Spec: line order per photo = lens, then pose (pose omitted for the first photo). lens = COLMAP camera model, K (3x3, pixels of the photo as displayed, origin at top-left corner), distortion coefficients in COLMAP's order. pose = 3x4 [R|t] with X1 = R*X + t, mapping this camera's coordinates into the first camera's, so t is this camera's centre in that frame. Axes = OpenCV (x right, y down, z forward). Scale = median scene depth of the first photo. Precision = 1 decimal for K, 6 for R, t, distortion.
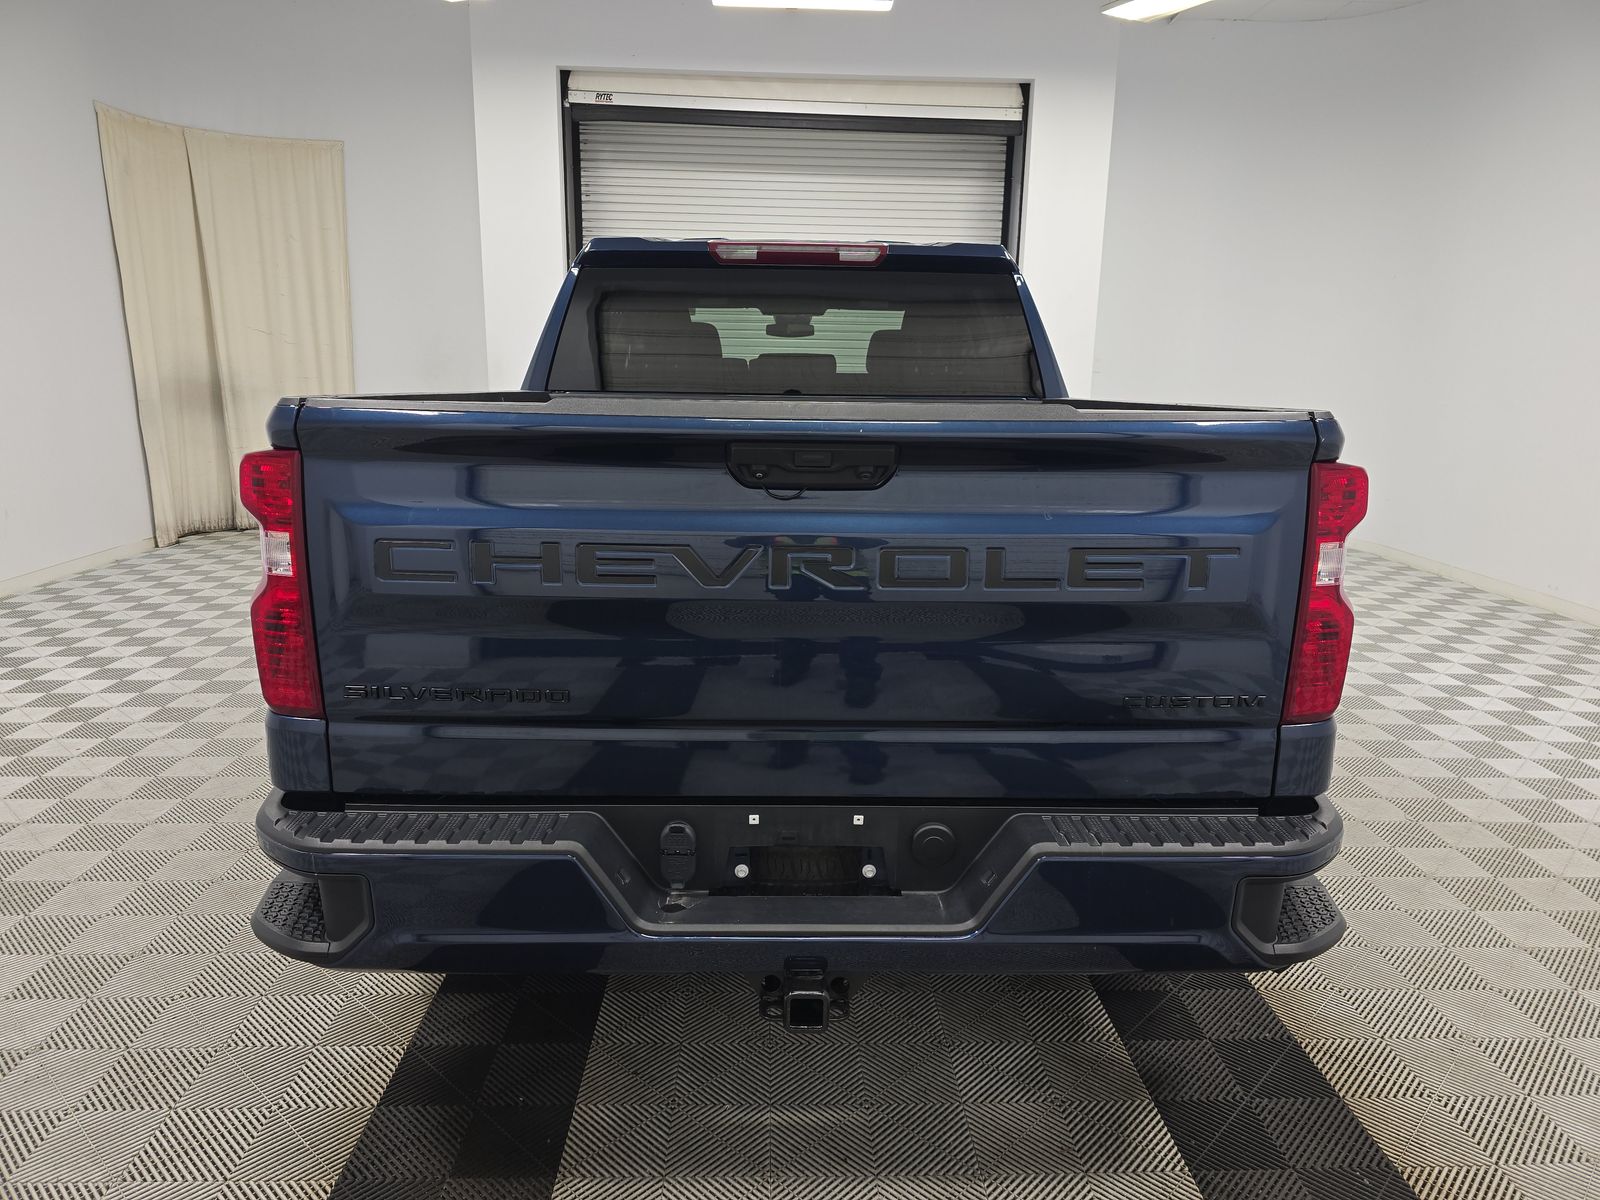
lens RADIAL K [[1085.9, 0, 799.4], [0, 1085.9, 617.8], [0, 0, 1]] dist [0.028043, -0.001134]
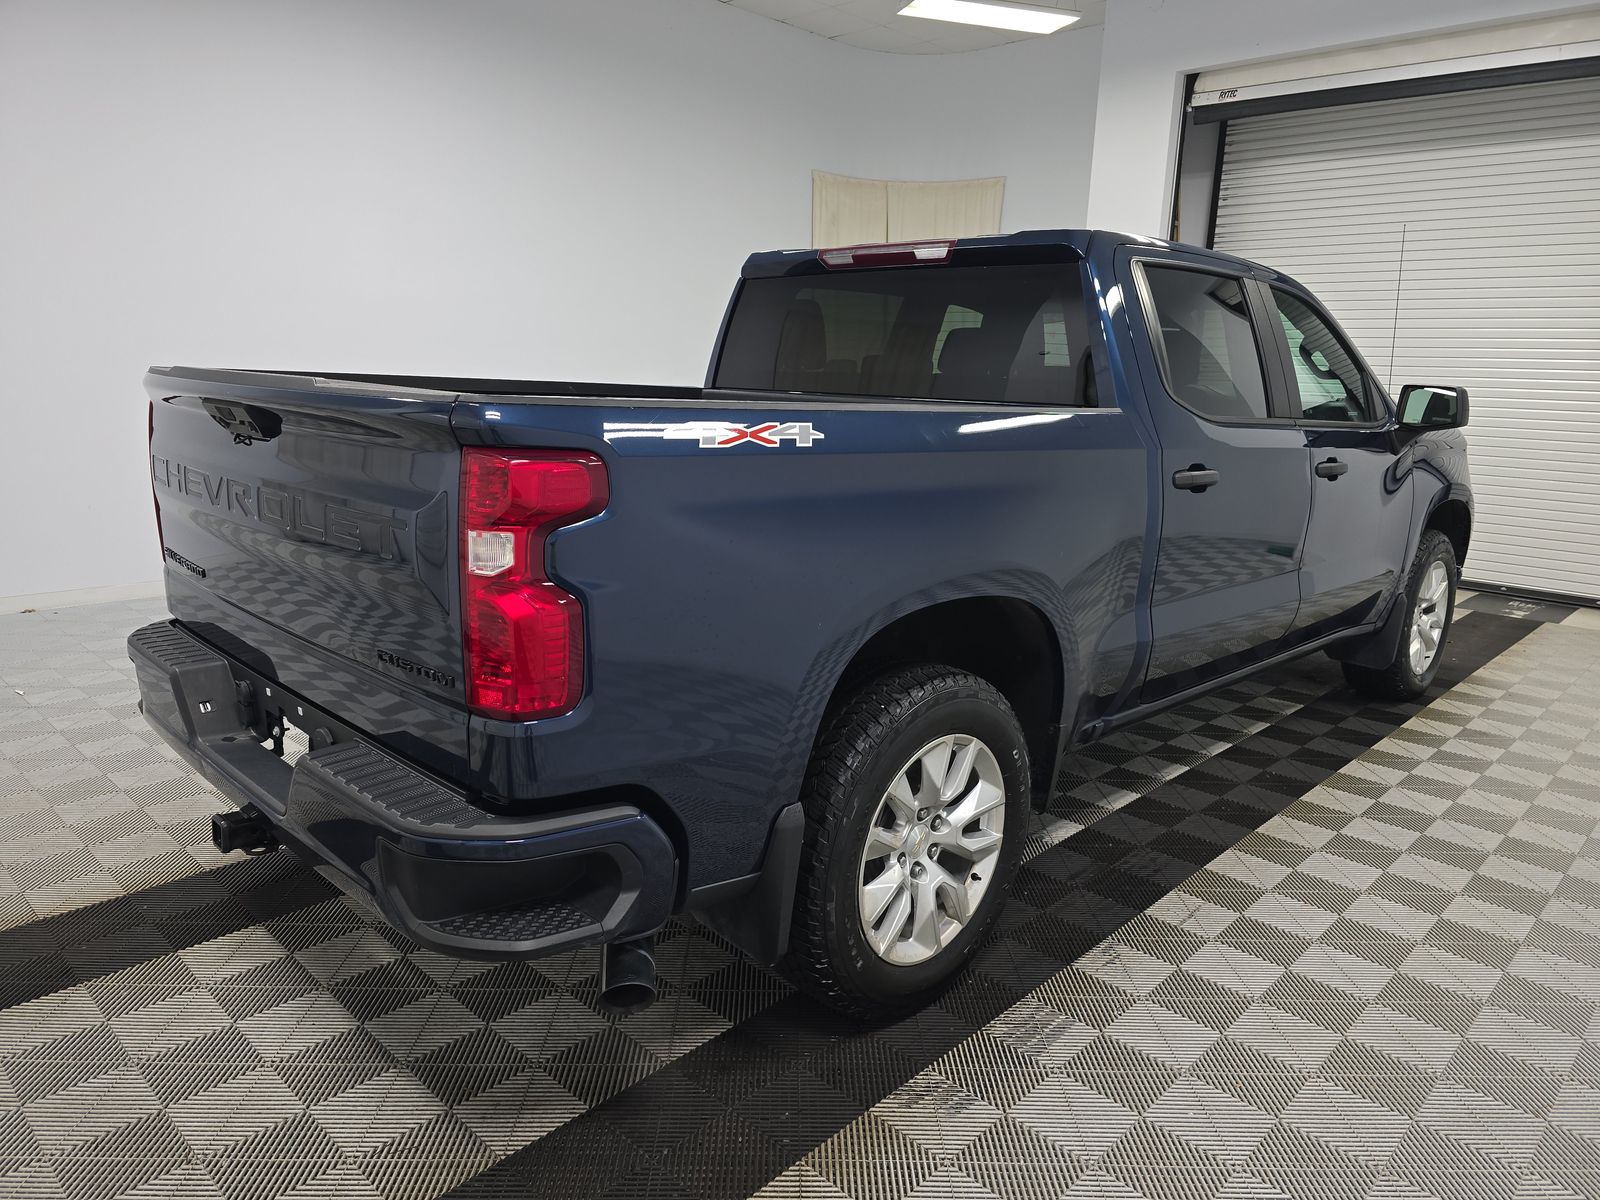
lens RADIAL K [[1084.6, 0, 800.0], [0, 1084.6, 600.0], [0, 0, 1]] dist [0.043645, -0.000928]
pose [[0.707687, 0.155473, -0.689208, 0.282400], [-0.178025, 0.983253, 0.039006, -0.019476], [0.683730, 0.095092, 0.723513, 0.103264]]
